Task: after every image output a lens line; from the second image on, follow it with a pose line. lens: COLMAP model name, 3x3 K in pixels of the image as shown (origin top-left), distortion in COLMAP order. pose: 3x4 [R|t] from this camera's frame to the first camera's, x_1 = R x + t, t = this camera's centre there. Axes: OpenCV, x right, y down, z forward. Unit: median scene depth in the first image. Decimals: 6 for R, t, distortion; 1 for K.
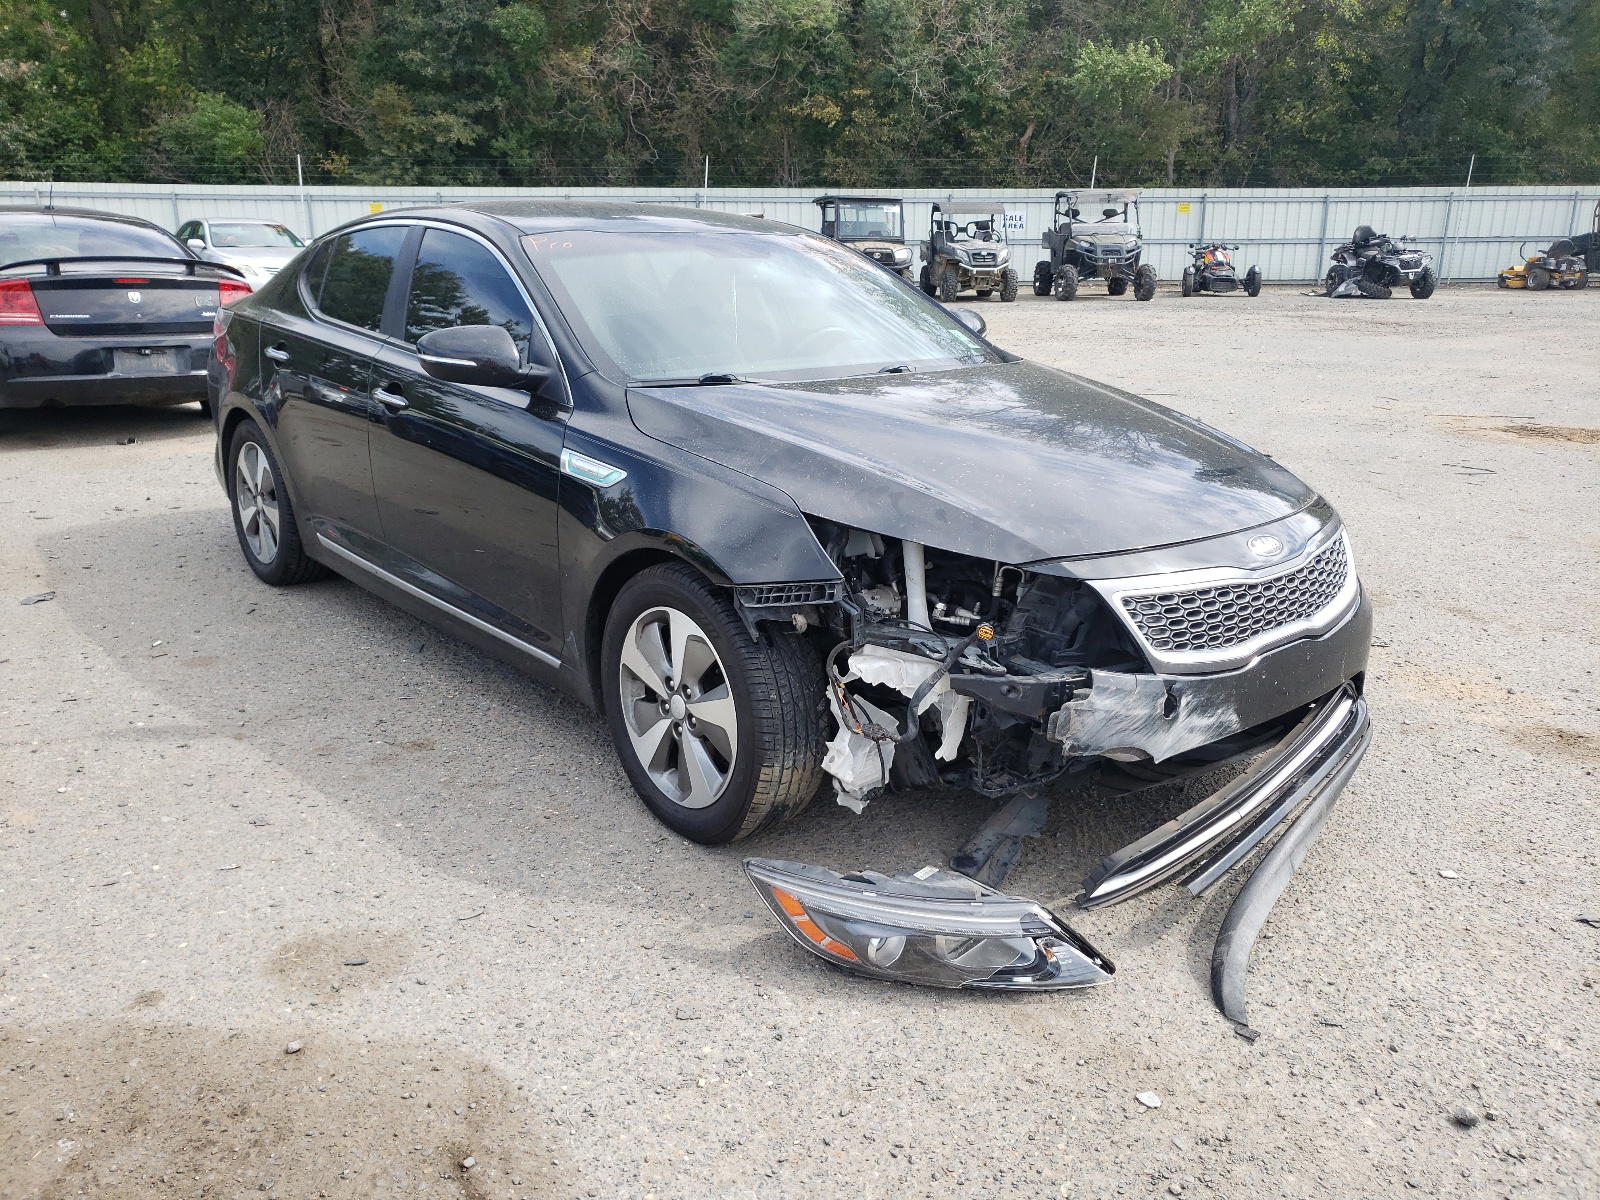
lens RADIAL K [[1478.6, 0, 800.0], [0, 1478.6, 600.0], [0, 0, 1]] dist [0.014906, 0.030102]
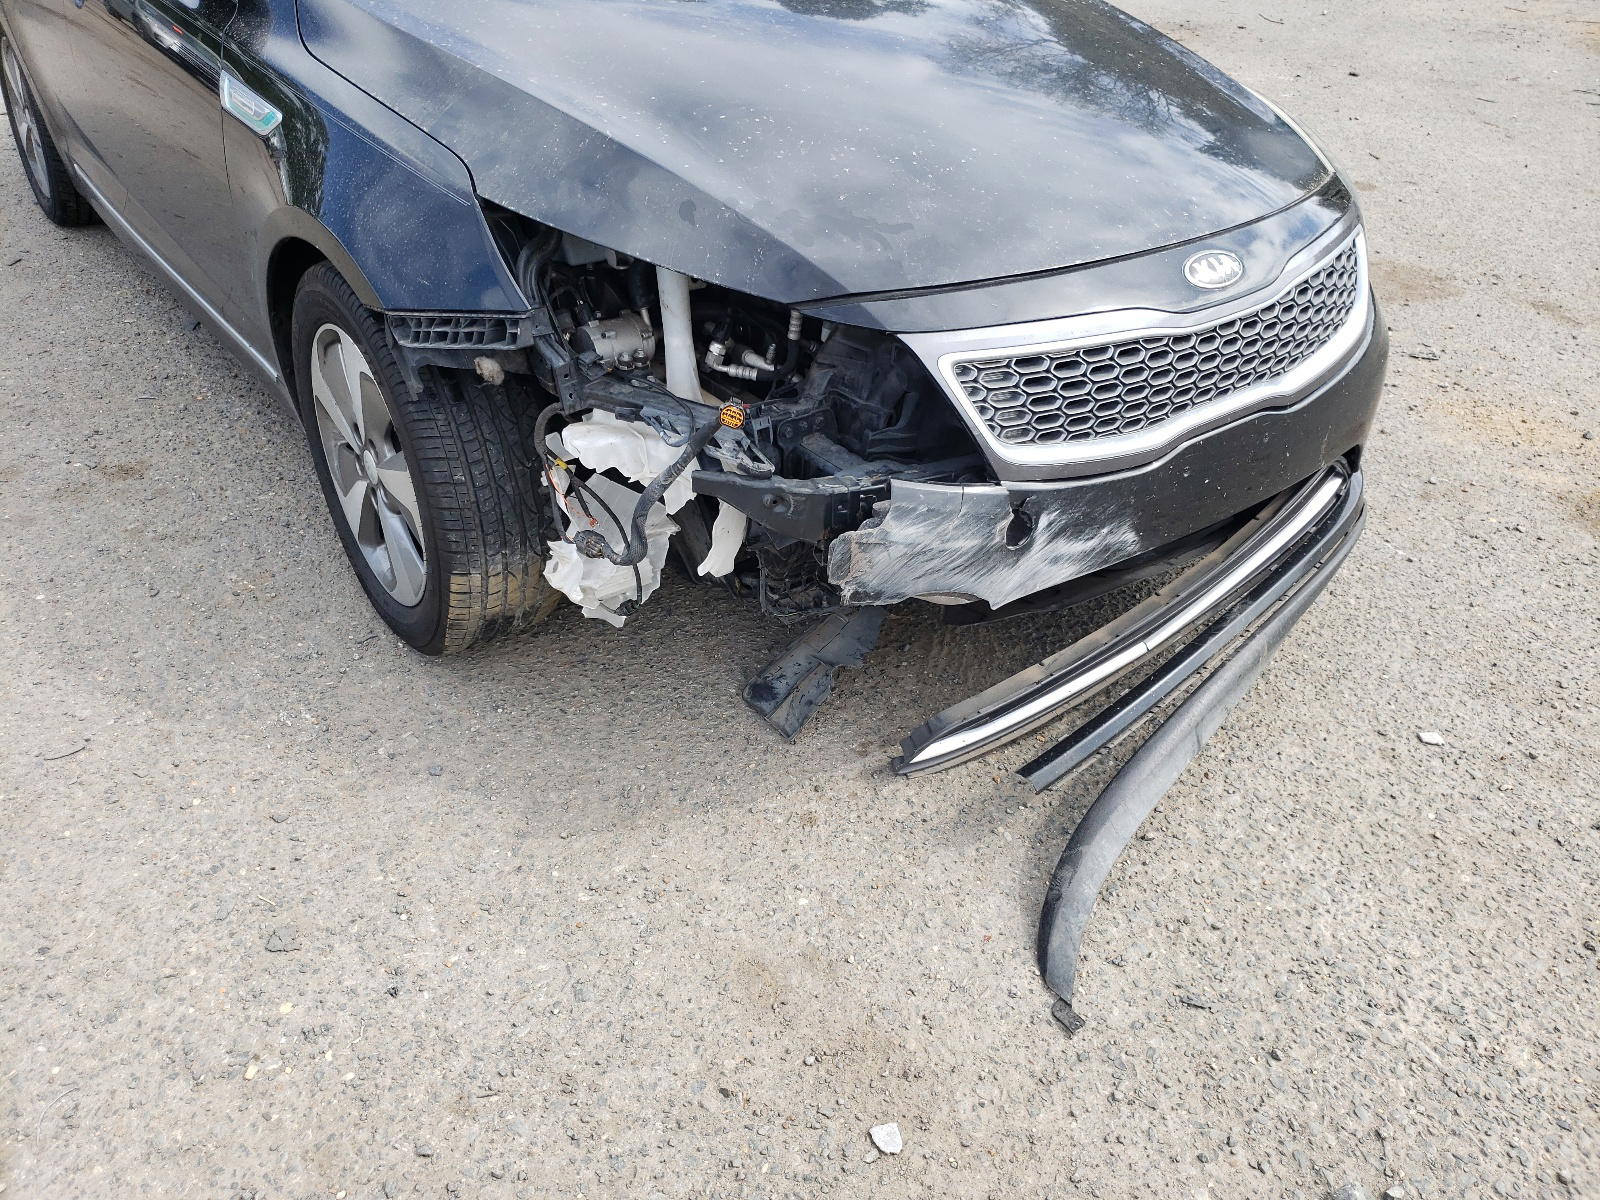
lens RADIAL K [[1430.8, 0, 800.0], [0, 1430.8, 600.0], [0, 0, 1]] dist [0.000245, 0.036152]
pose [[0.996915, 0.047348, -0.062603, 0.188055], [-0.028381, 0.961051, 0.274909, -0.069336], [0.073181, -0.272284, 0.959430, 0.359820]]
